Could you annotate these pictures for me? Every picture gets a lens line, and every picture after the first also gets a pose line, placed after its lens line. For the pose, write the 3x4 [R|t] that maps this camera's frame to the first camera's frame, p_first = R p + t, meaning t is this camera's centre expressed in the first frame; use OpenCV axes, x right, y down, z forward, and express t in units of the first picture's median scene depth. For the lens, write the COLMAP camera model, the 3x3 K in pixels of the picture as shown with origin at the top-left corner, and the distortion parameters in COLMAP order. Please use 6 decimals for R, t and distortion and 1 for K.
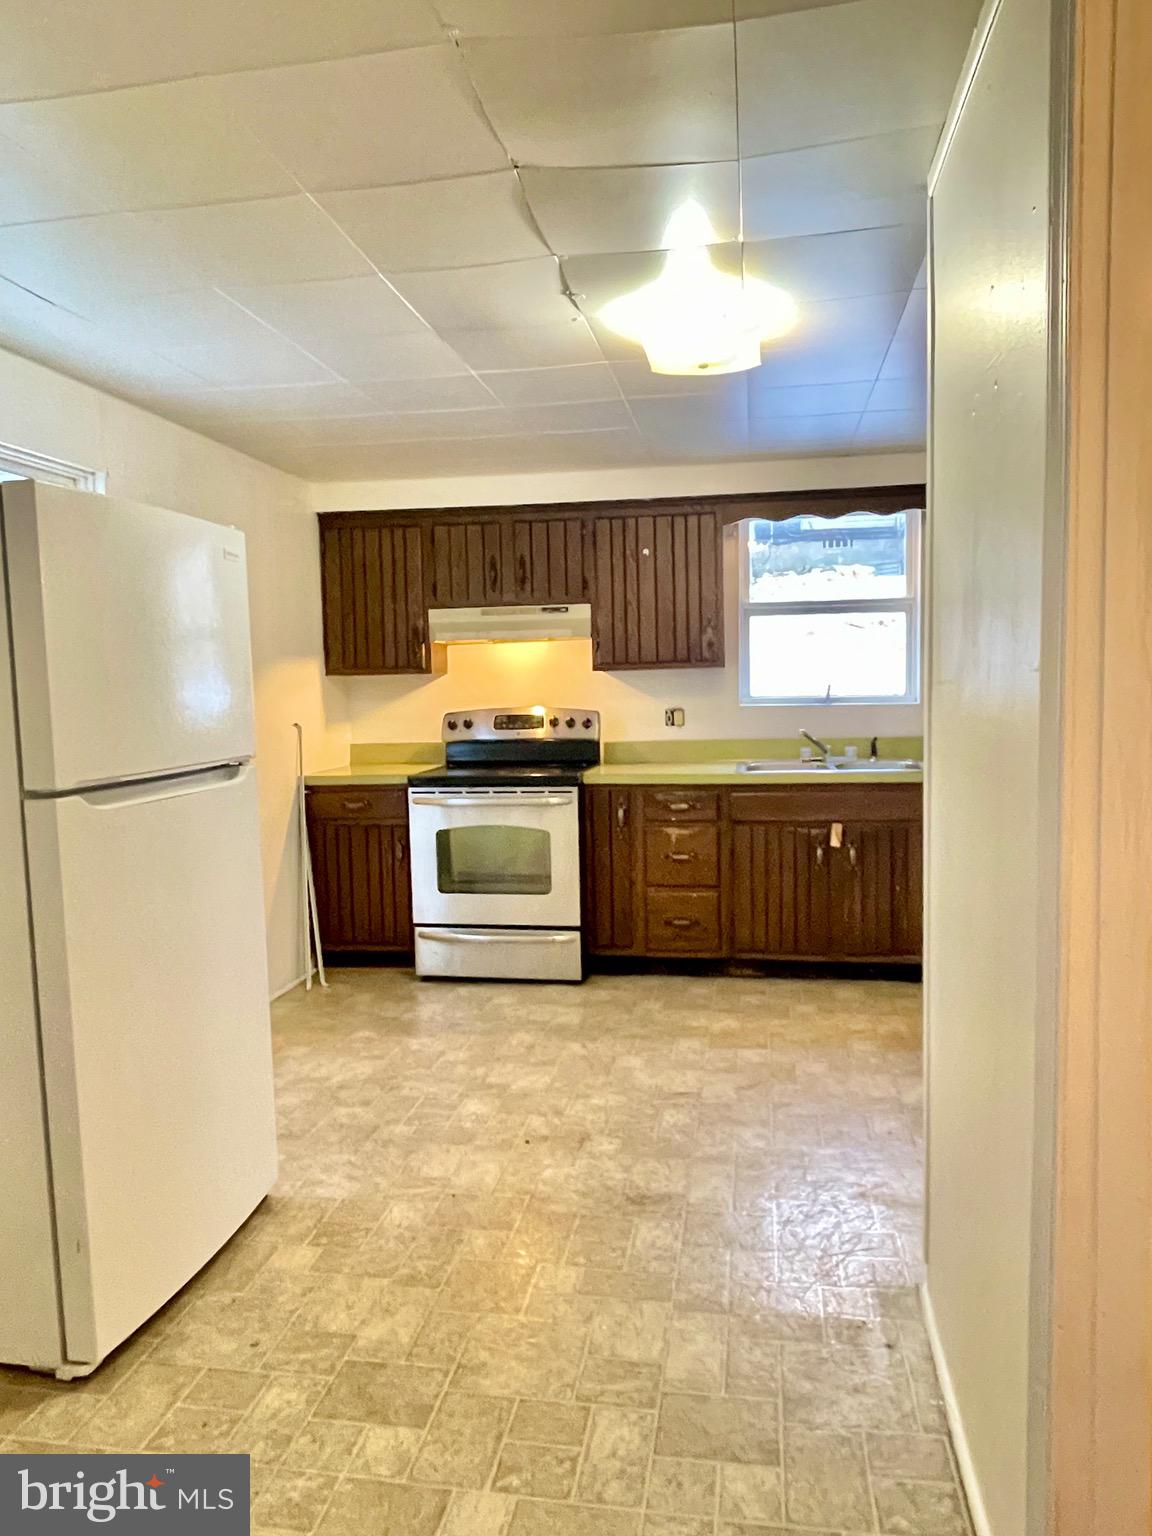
lens RADIAL K [[1066.1, 0, 573.2], [0, 1066.1, 776.1], [0, 0, 1]] dist [0.012536, -0.019377]
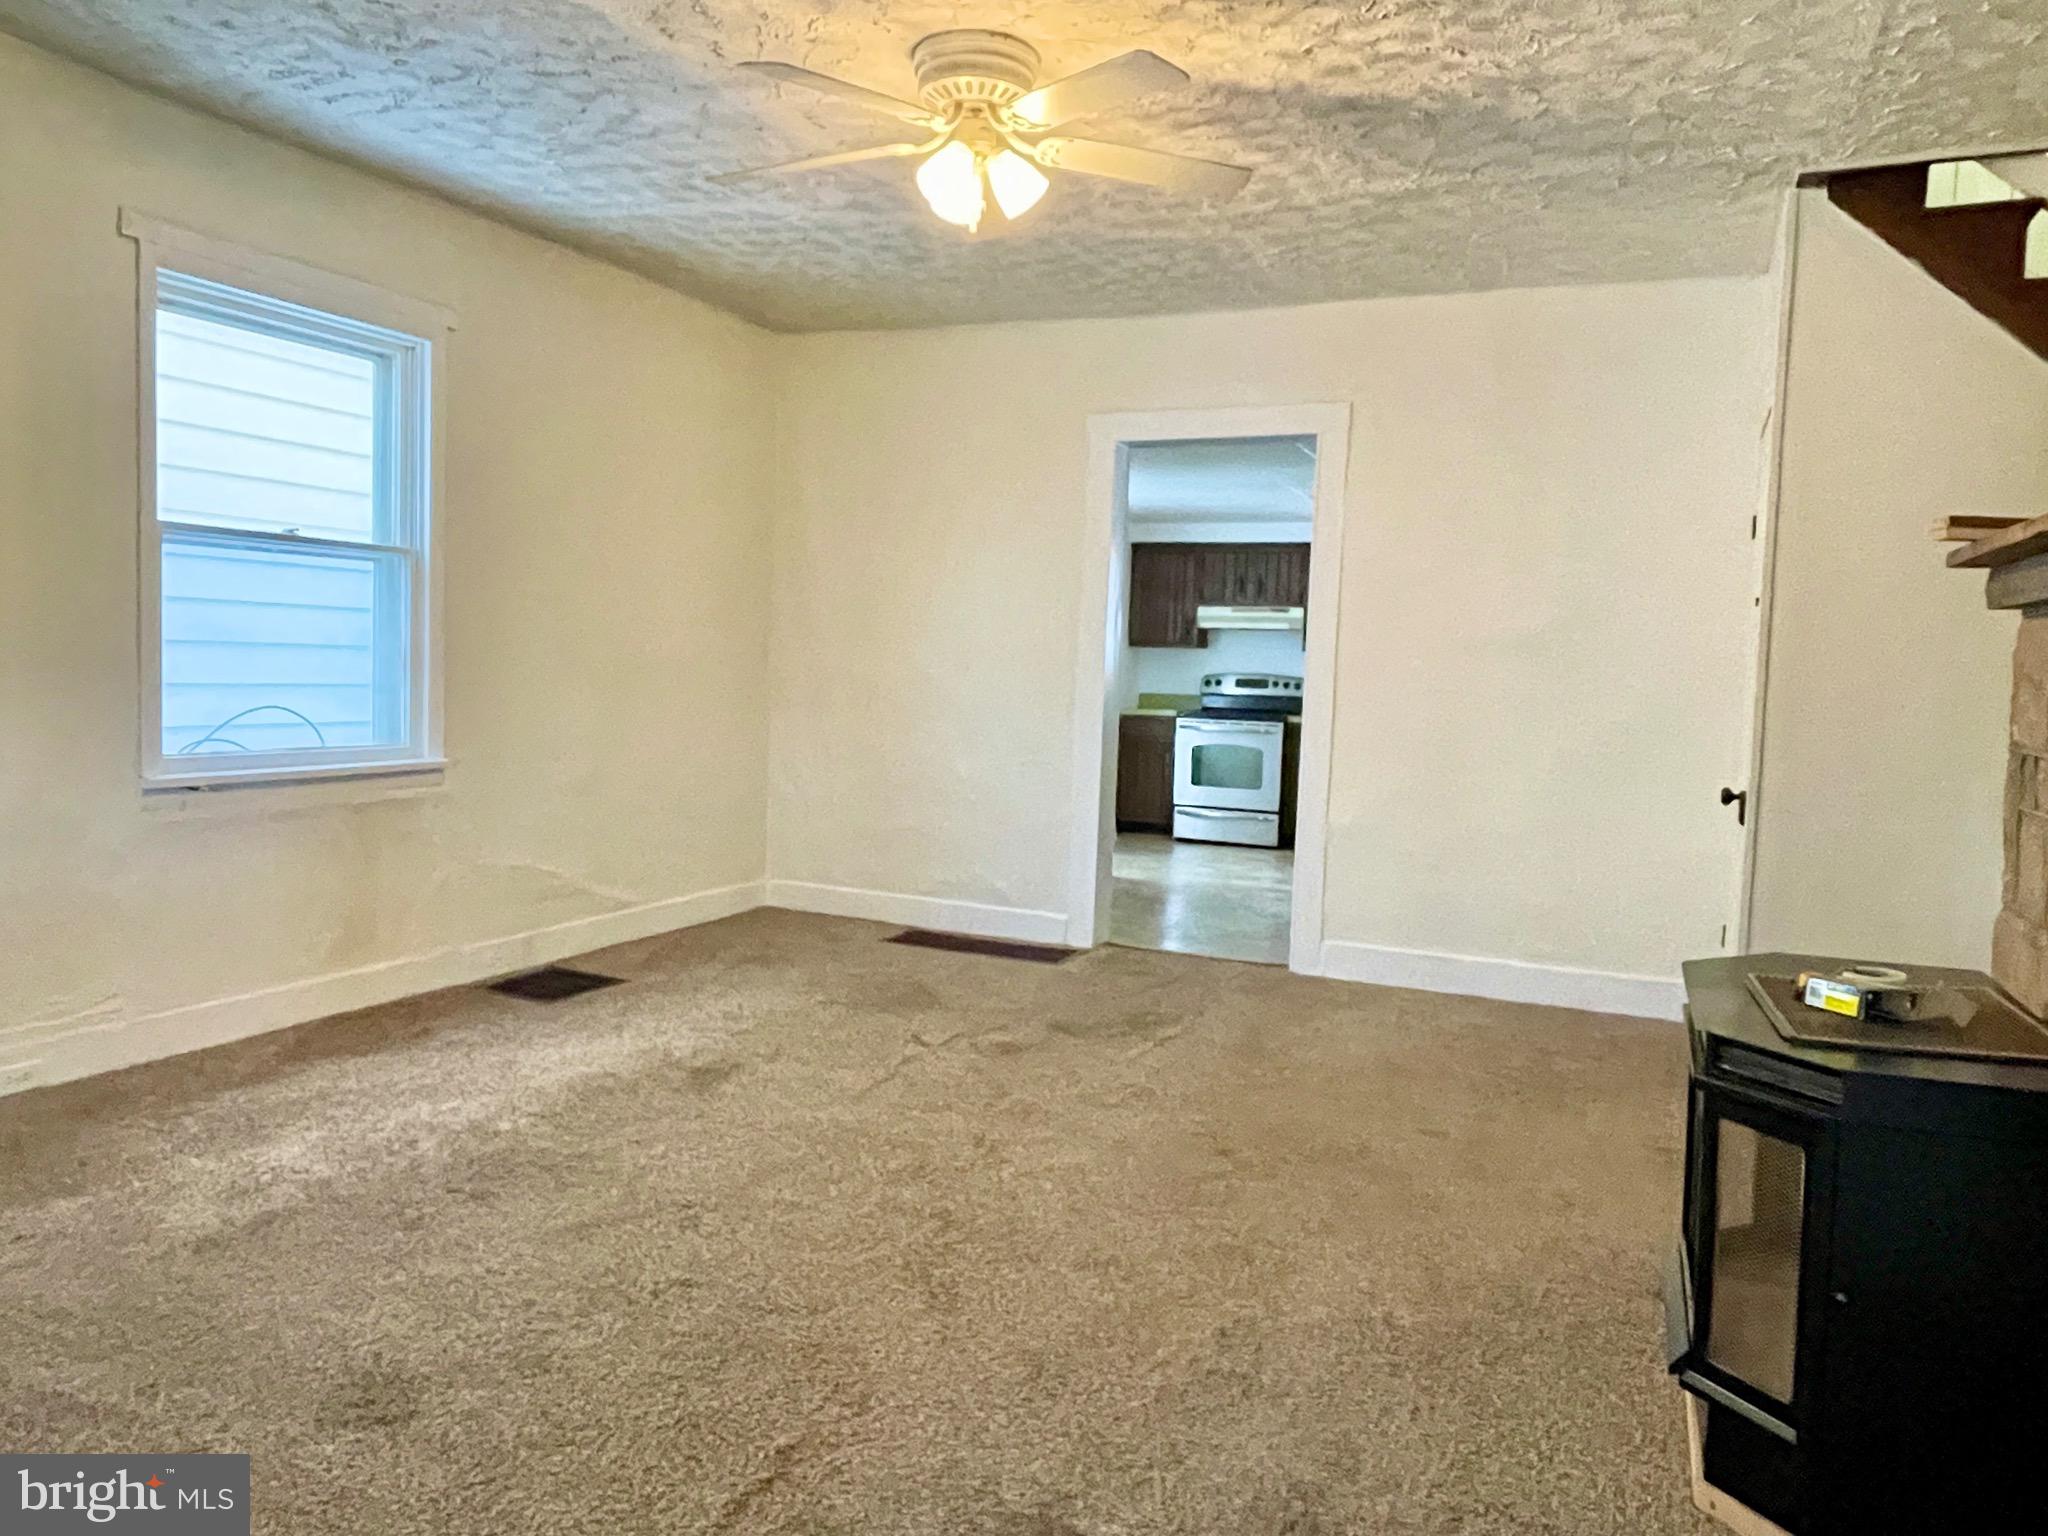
lens RADIAL K [[1421.4, 0, 1020.5], [0, 1421.4, 755.8], [0, 0, 1]] dist [0.012536, -0.019377]
pose [[0.969004, 0.069134, -0.237176, 0.131927], [-0.073211, 0.997281, -0.008416, 0.106008], [0.235950, 0.025519, 0.971430, -1.168072]]
